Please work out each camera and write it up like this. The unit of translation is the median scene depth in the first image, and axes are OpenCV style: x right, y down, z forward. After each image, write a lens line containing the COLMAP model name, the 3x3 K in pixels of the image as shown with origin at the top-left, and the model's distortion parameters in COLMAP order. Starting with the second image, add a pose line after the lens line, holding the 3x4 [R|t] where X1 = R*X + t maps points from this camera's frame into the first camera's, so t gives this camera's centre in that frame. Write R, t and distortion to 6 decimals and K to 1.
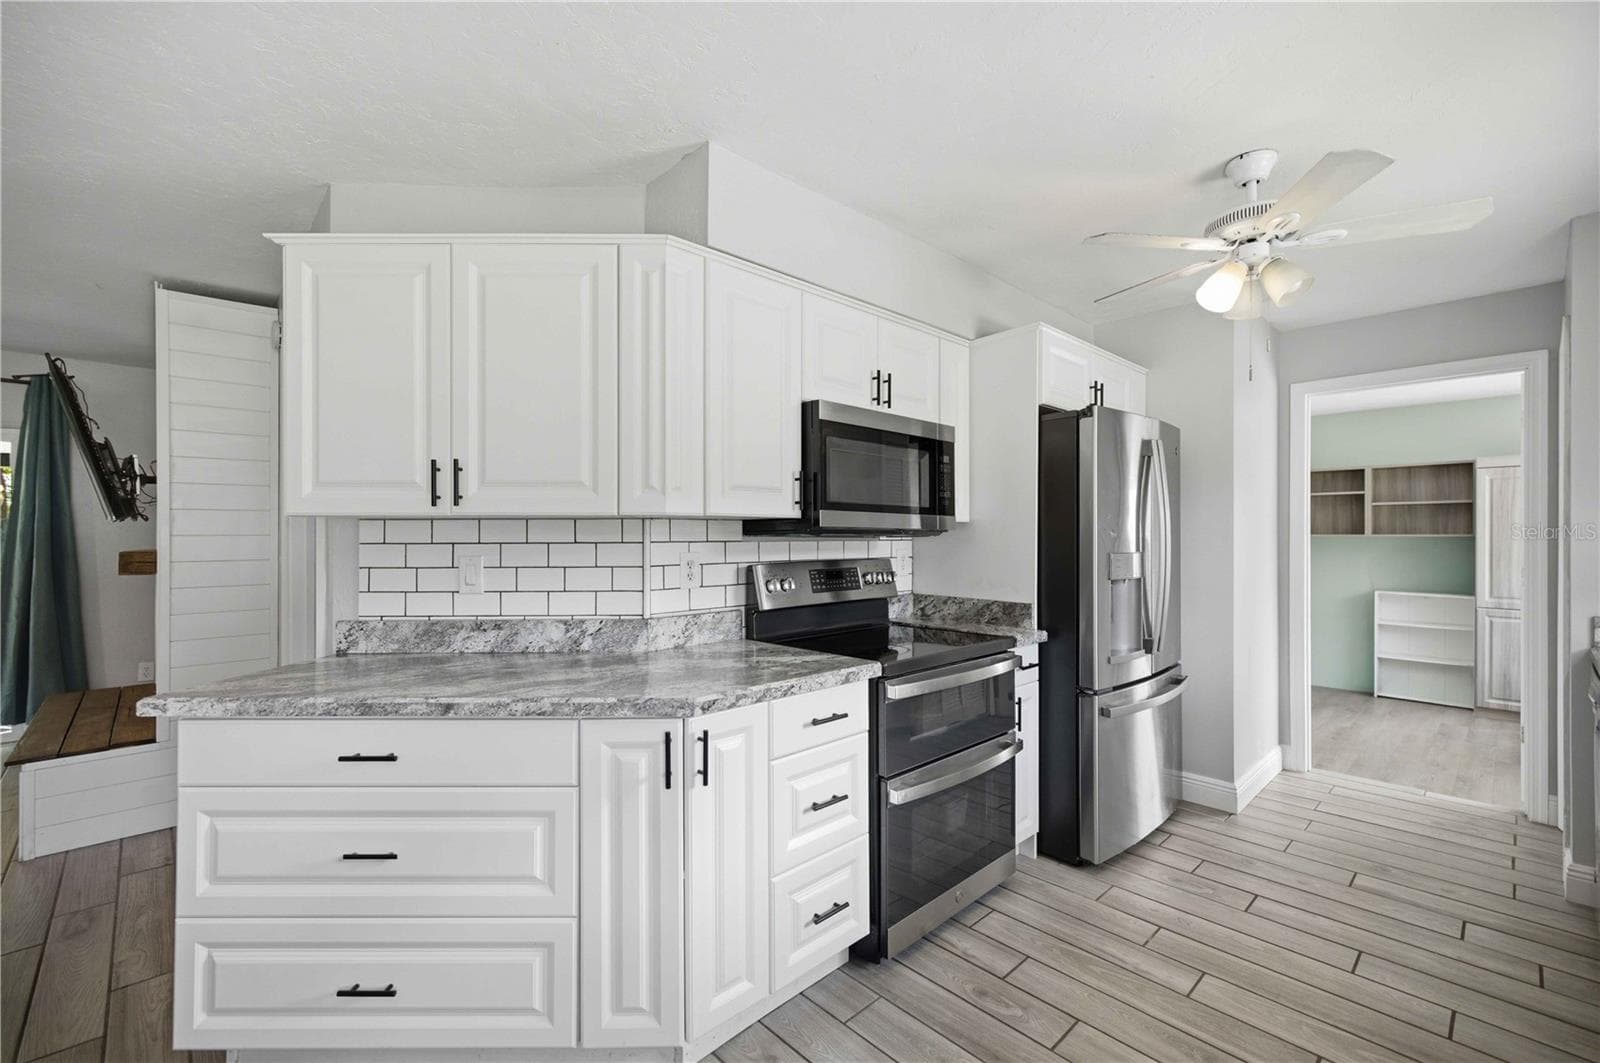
lens RADIAL K [[681.2, 0, 839.3], [0, 681.2, 531.8], [0, 0, 1]] dist [-0.000766, -0.000166]
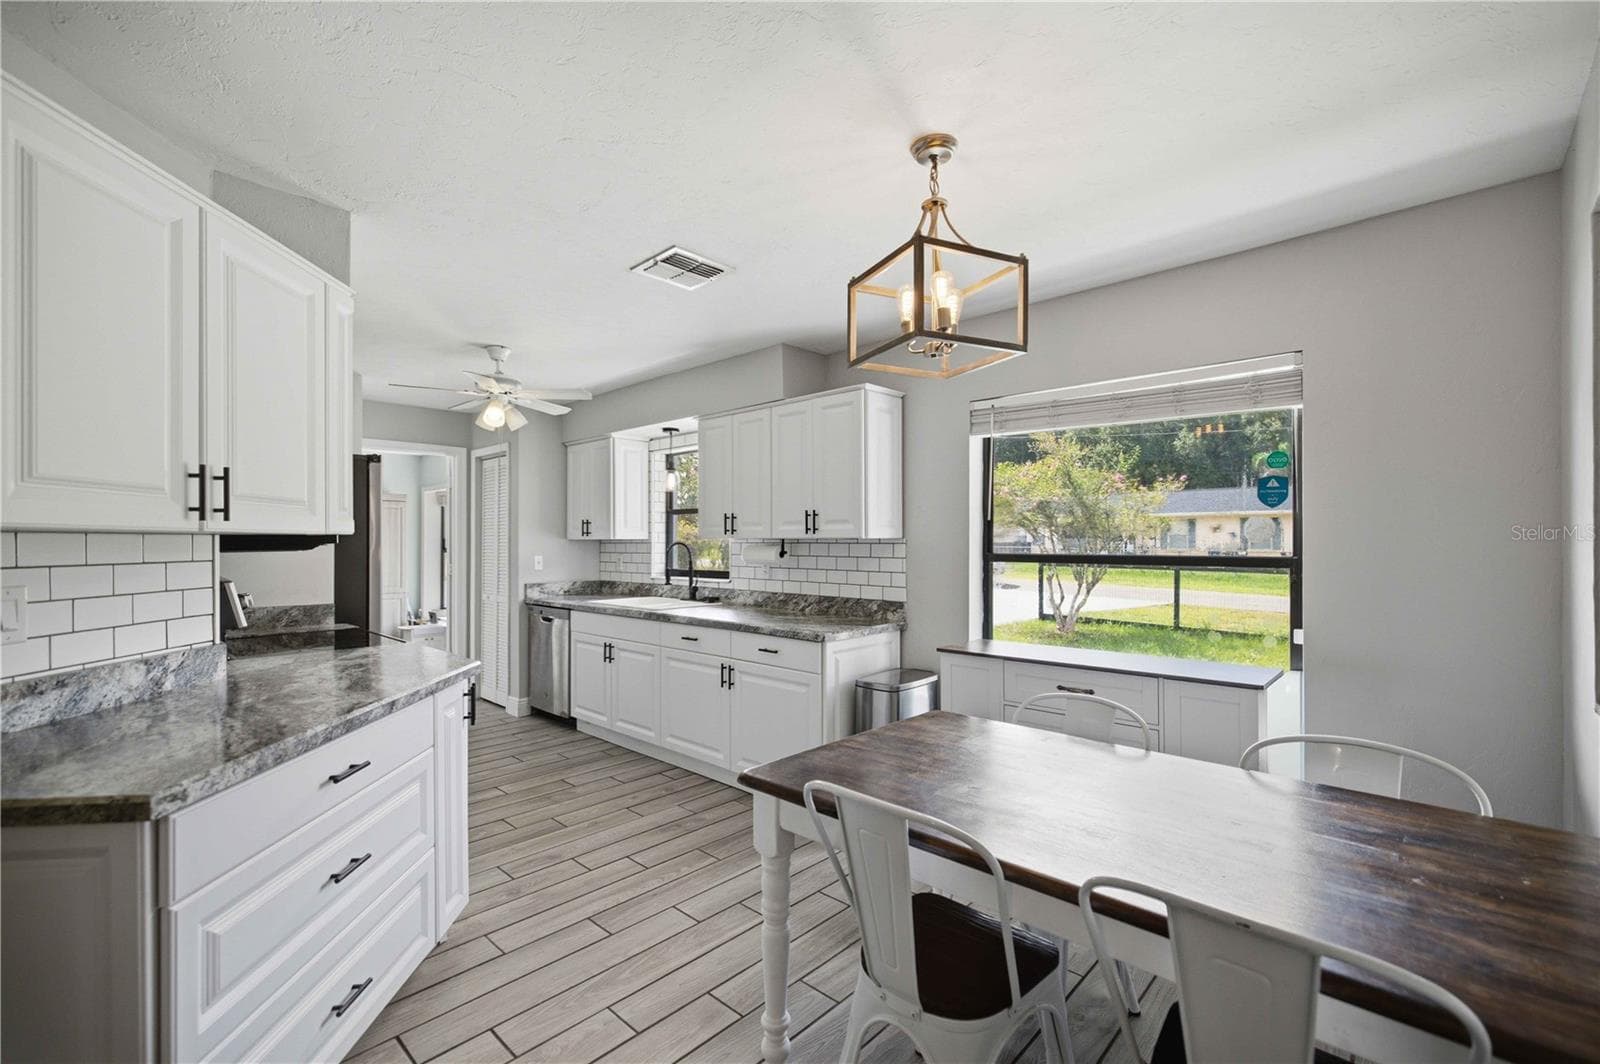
lens RADIAL K [[677.6, 0, 800.0], [0, 677.6, 532.0], [0, 0, 1]] dist [-0.001989, -0.000243]
pose [[-0.018202, 0.013668, 0.999741, -1.117467], [-0.003976, 0.999898, -0.013742, -0.011178], [-0.999826, -0.004225, -0.018146, 0.223417]]
